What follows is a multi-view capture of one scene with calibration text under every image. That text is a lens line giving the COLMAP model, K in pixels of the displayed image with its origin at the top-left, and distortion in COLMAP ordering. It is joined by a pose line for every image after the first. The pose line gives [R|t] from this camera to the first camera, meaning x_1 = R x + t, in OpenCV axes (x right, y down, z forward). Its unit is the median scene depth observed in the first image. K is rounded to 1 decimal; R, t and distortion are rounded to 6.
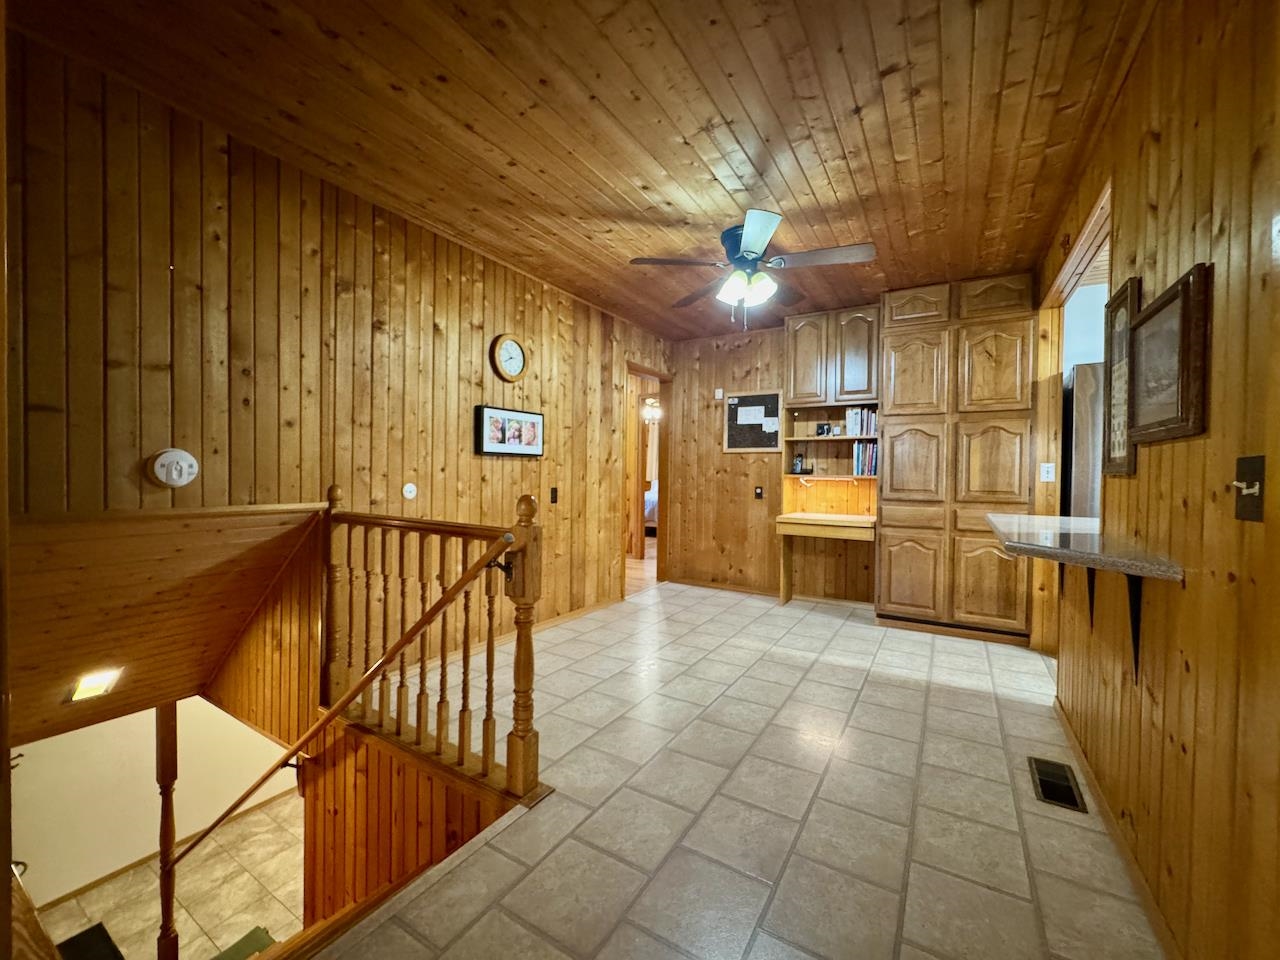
lens RADIAL K [[511.2, 0, 640.0], [0, 511.2, 480.0], [0, 0, 1]] dist [-0.003000, -0.000369]
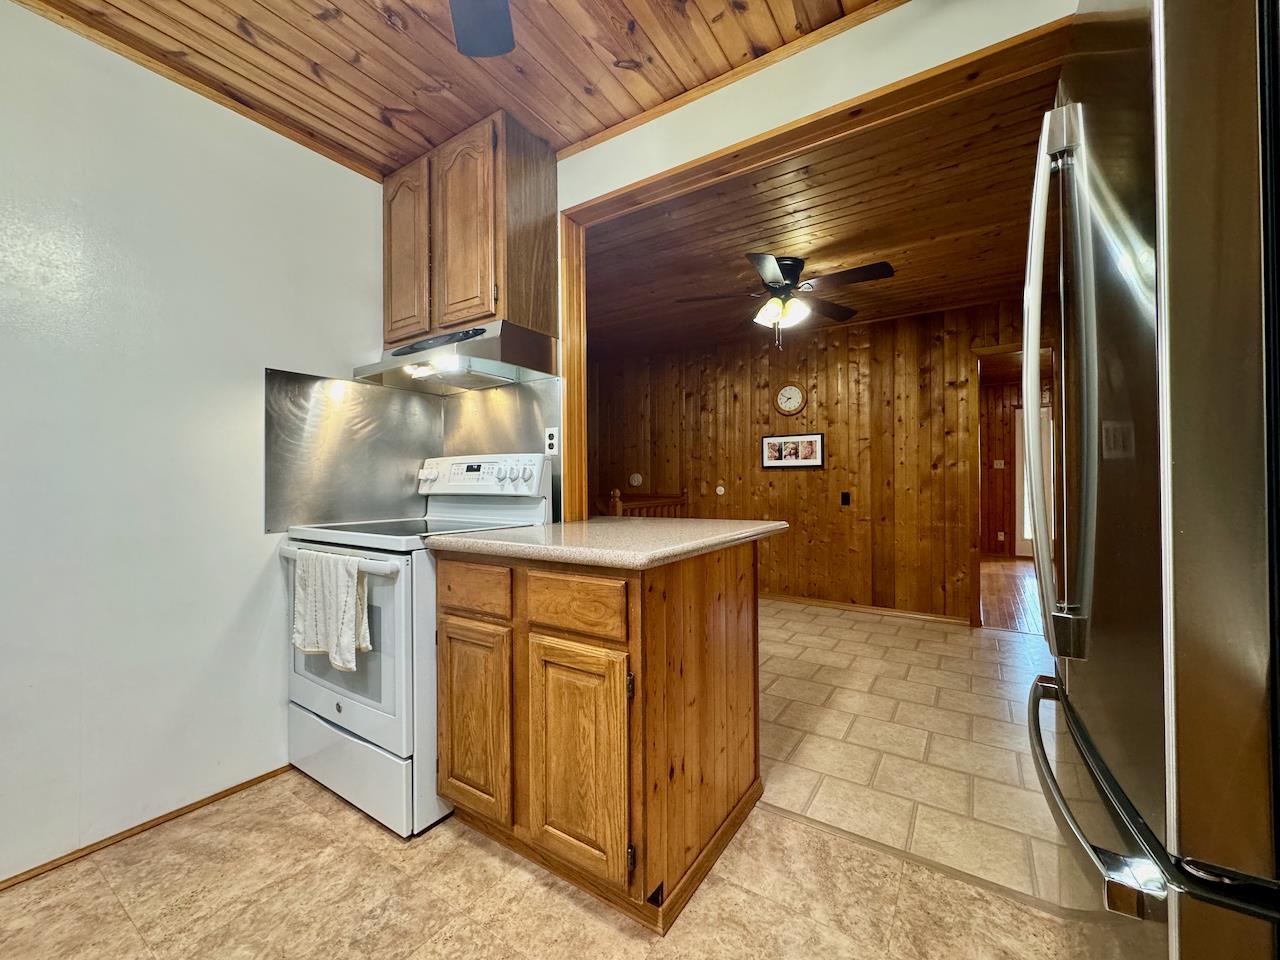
lens RADIAL K [[511.2, 0, 640.0], [0, 511.2, 480.0], [0, 0, 1]] dist [-0.003000, -0.000369]
pose [[-0.034336, -0.014080, -0.999311, 1.163750], [-0.013280, 0.999819, -0.013631, 0.010742], [0.999322, 0.012802, -0.034517, 0.635660]]
